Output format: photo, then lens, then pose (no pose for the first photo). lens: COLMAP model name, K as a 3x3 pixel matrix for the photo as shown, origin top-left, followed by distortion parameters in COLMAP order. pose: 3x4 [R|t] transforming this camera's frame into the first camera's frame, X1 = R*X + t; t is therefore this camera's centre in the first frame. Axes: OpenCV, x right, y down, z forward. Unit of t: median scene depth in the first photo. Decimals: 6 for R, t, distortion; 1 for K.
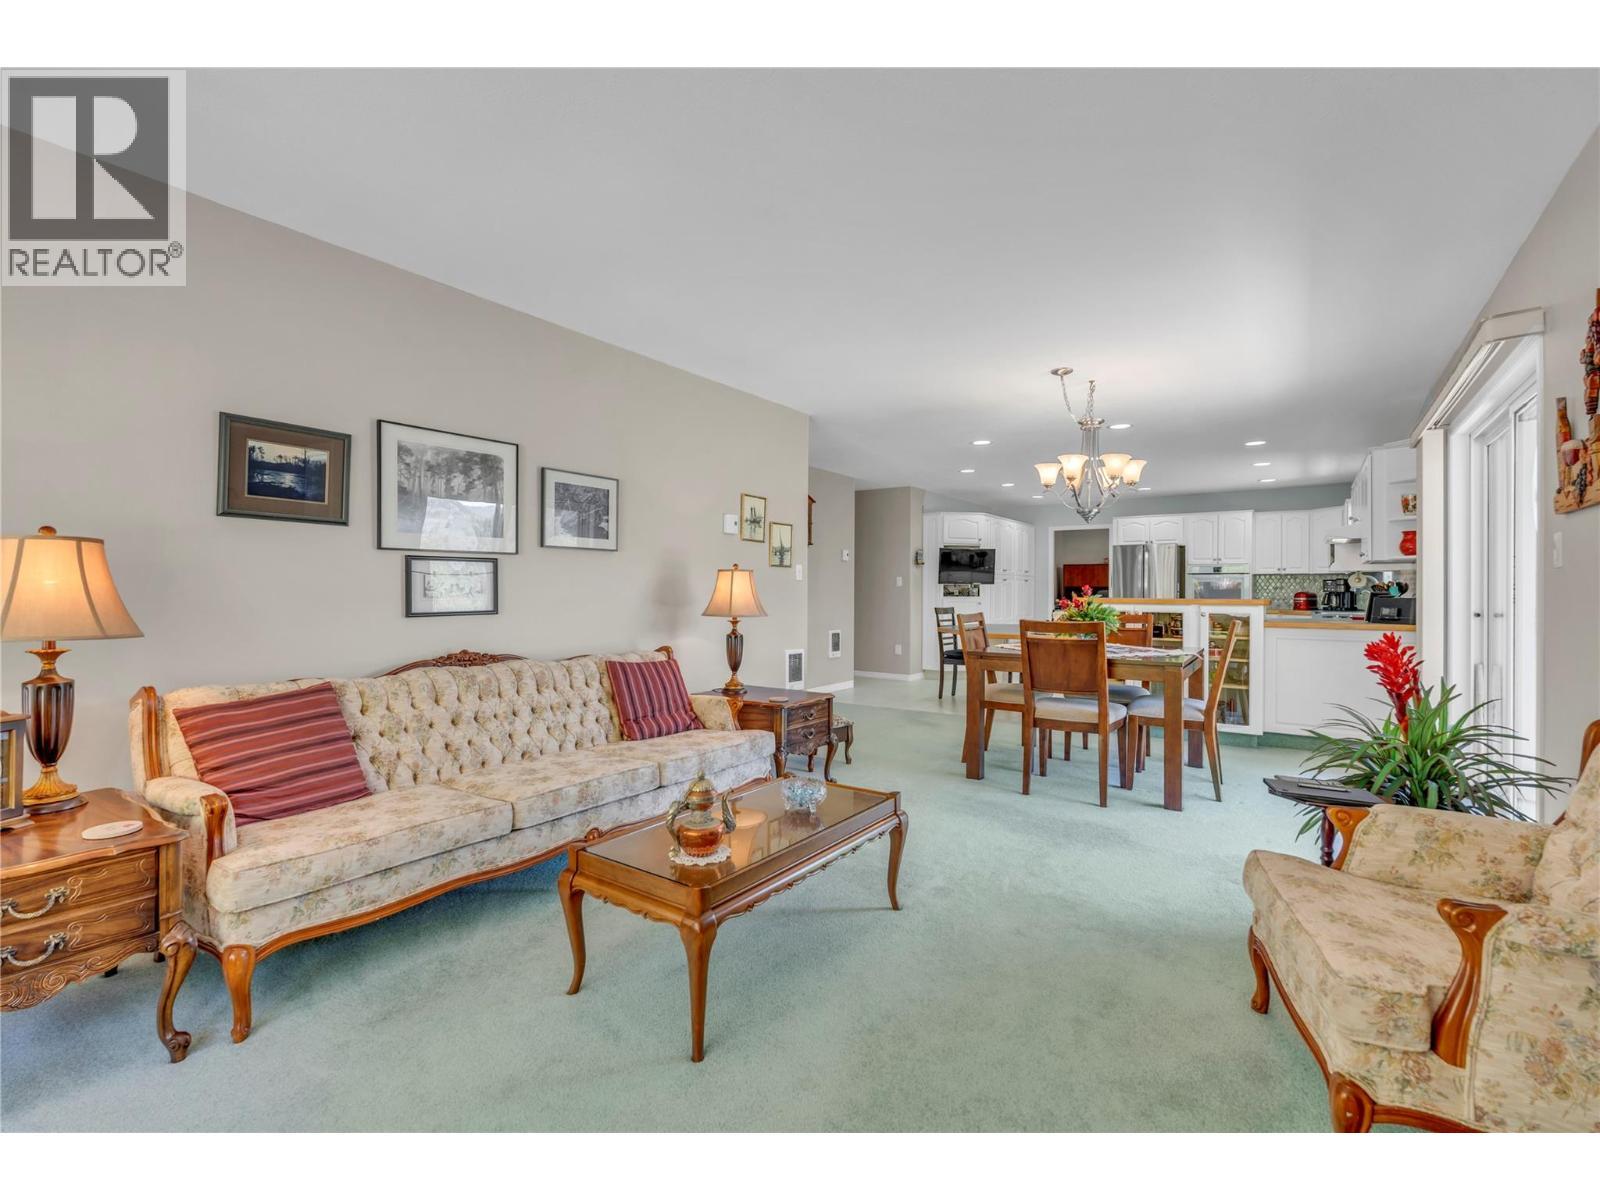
lens RADIAL K [[702.7, 0, 799.2], [0, 702.7, 593.2], [0, 0, 1]] dist [-0.001198, 0.000178]
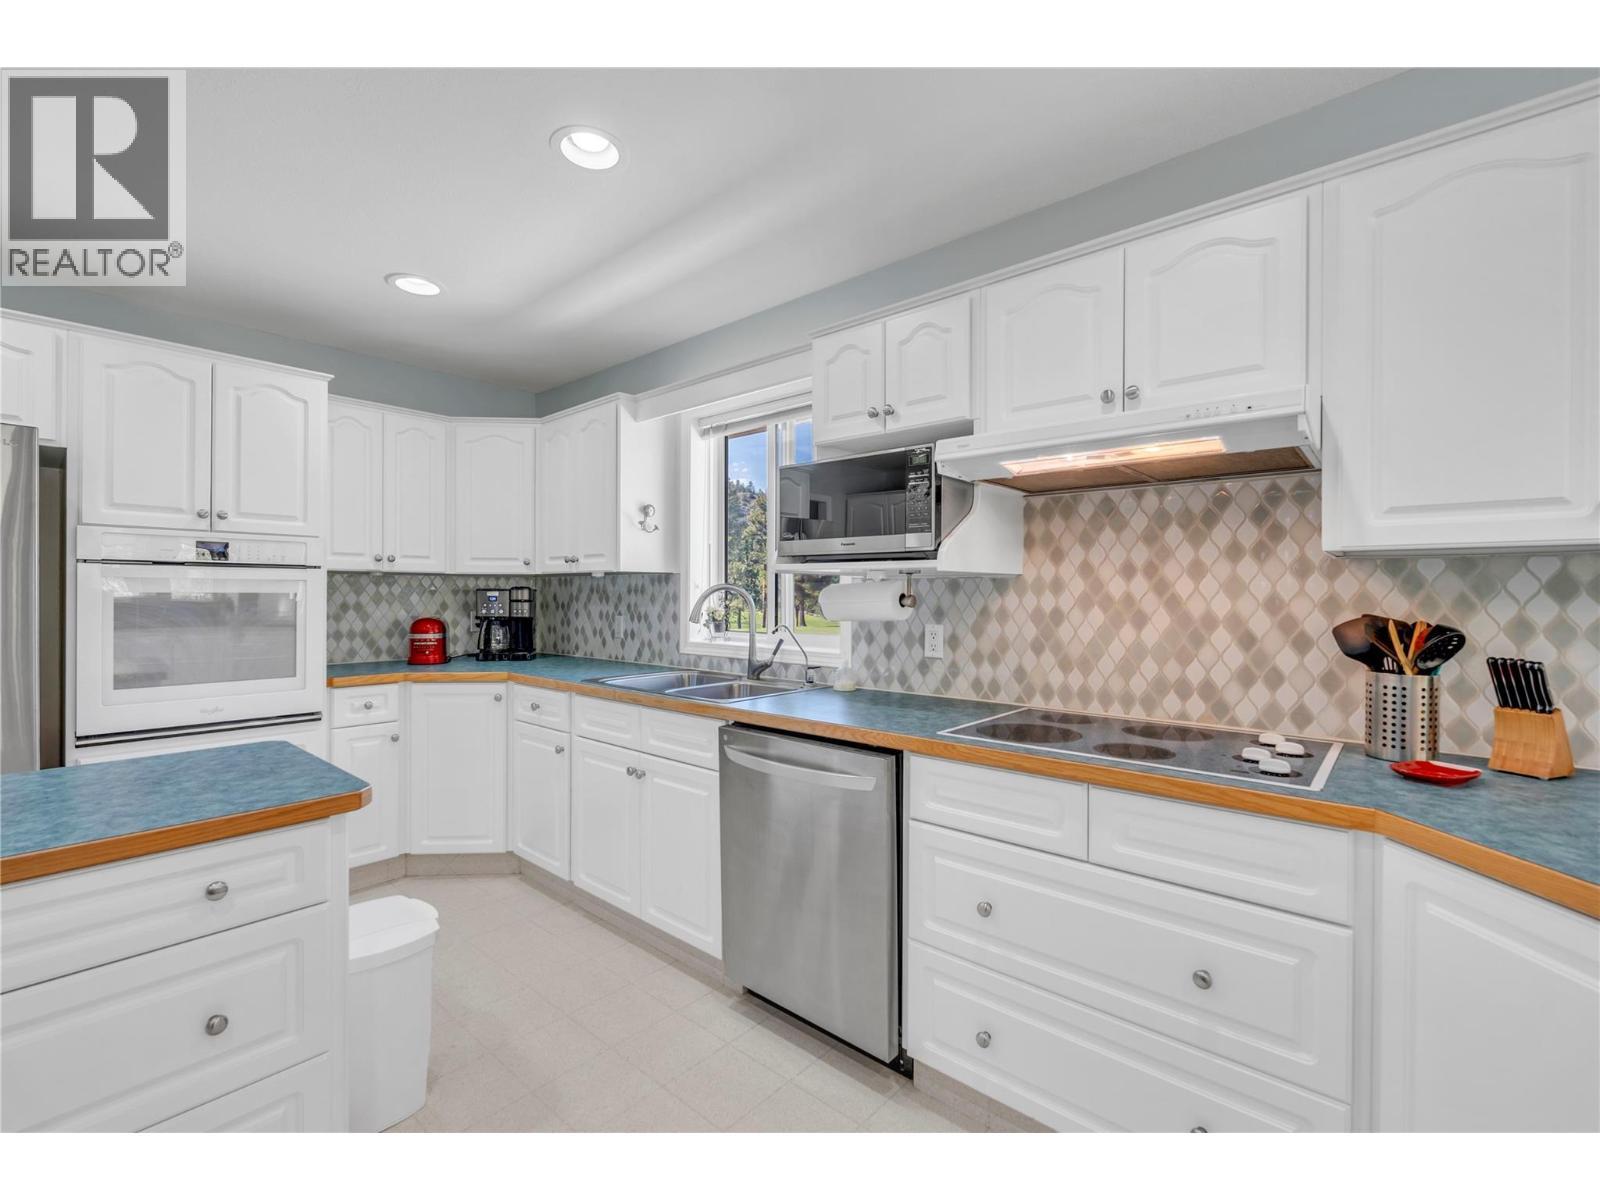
lens RADIAL K [[702.7, 0, 799.2], [0, 702.7, 593.2], [0, 0, 1]] dist [-0.001198, 0.000178]
pose [[0.089460, 0.002075, 0.995988, 0.327226], [0.000177, 0.999998, -0.002100, -0.015039], [-0.995990, 0.000365, 0.089459, 0.736317]]
